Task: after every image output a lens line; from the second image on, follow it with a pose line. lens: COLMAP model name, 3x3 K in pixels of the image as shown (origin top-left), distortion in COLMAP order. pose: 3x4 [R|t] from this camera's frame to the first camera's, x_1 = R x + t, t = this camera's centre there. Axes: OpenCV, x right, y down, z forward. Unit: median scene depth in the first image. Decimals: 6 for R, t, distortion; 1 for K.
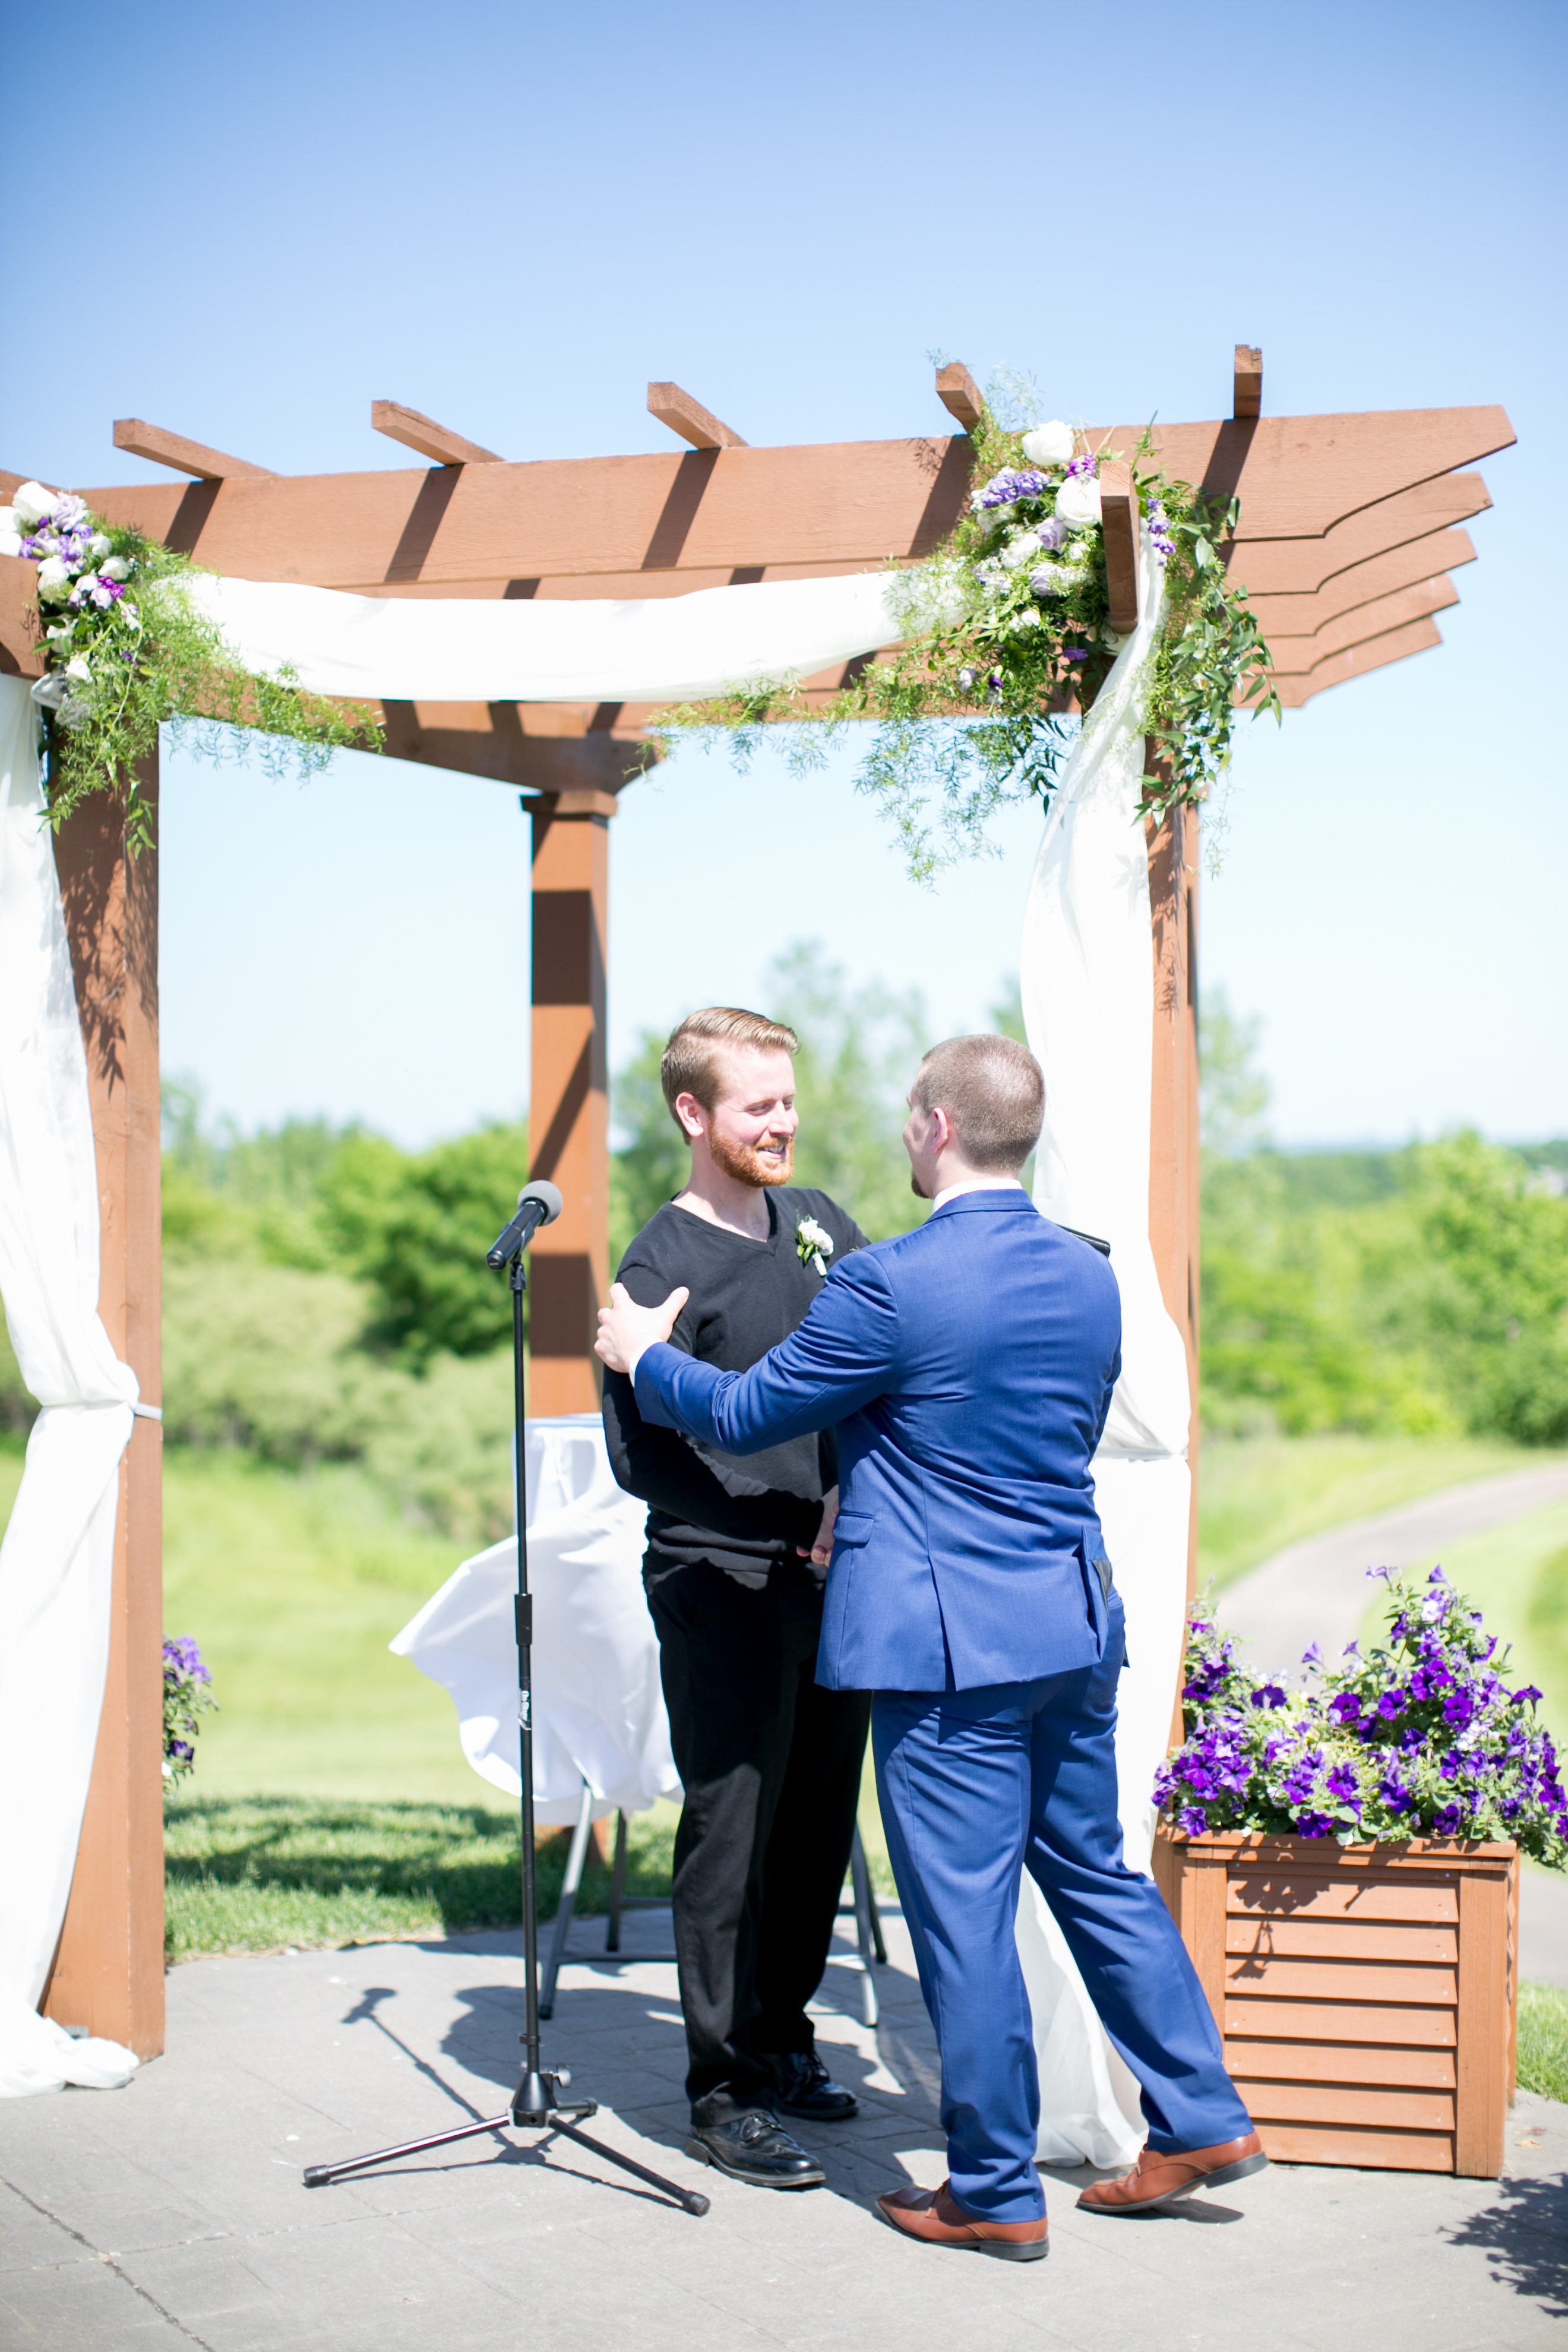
lens RADIAL K [[3419.7, 0, 795.9], [0, 3419.7, 1210.8], [0, 0, 1]] dist [-0.120213, 0.000000]
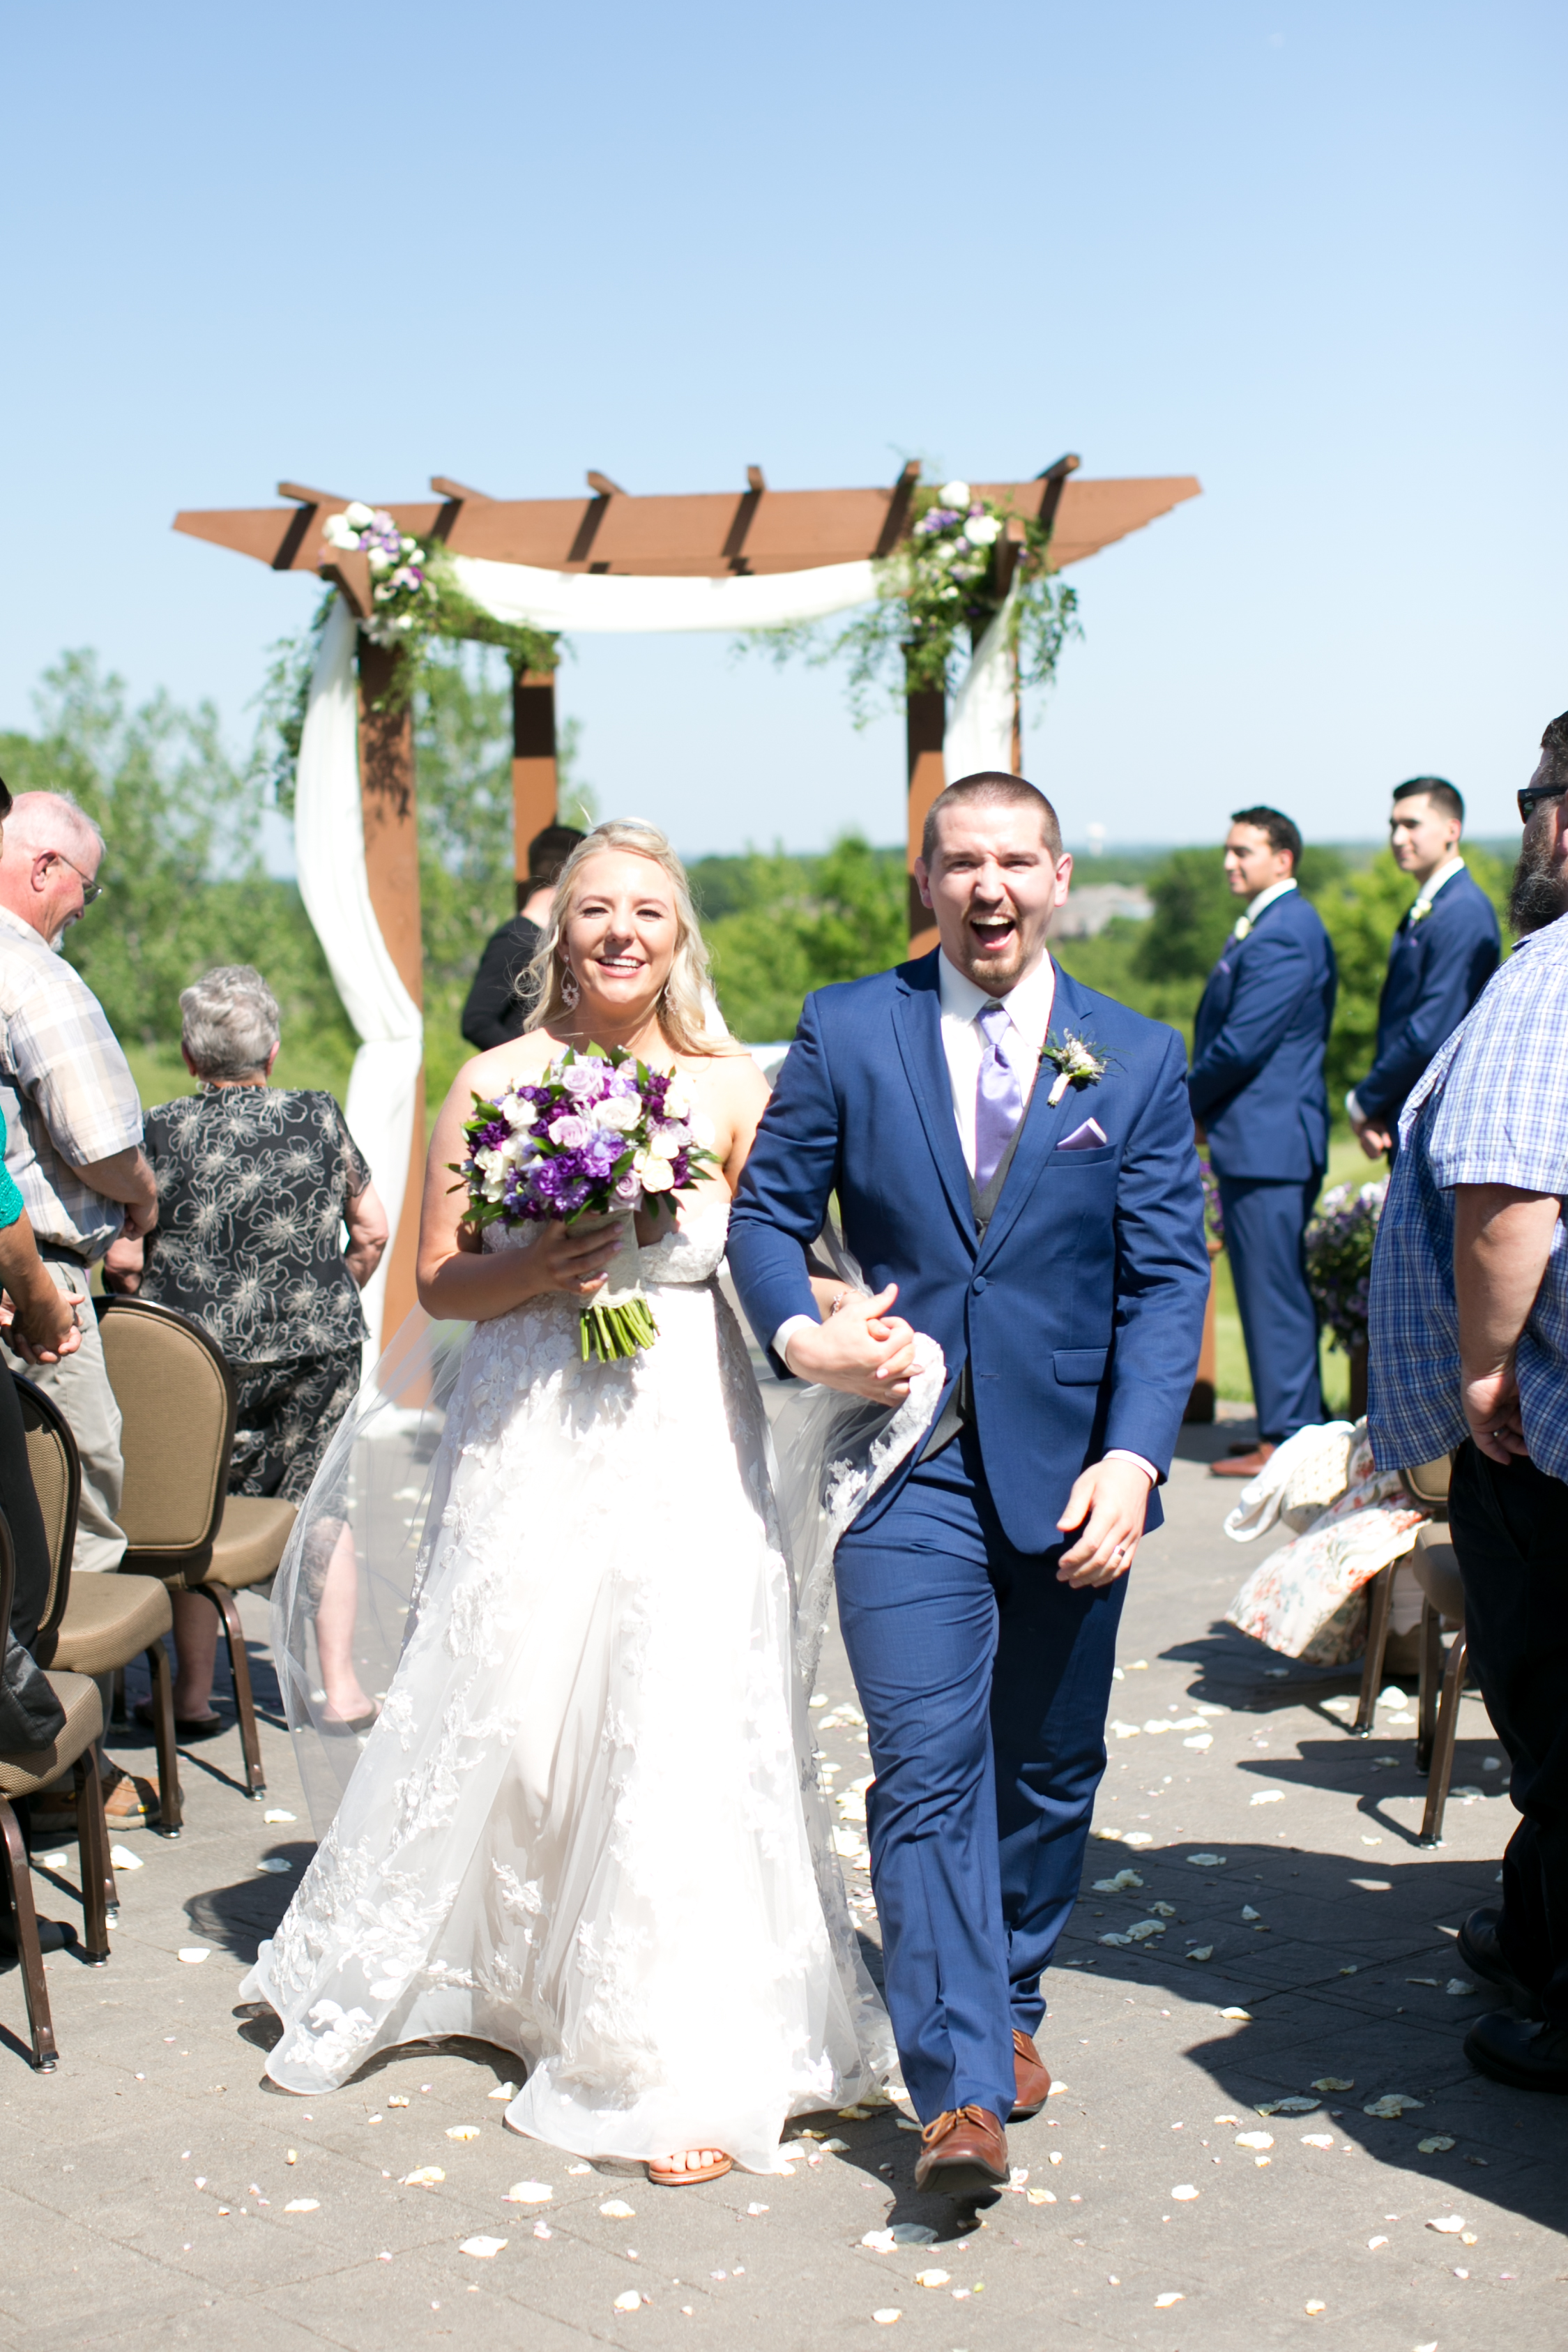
lens RADIAL K [[3911.0, 0, 669.9], [0, 3911.0, 1078.5], [0, 0, 1]] dist [-0.126614, 0.000000]
pose [[0.987033, -0.028798, 0.157913, -0.415501], [0.023535, 0.999107, 0.035097, 0.011755], [-0.158782, -0.030925, 0.986829, -1.055238]]
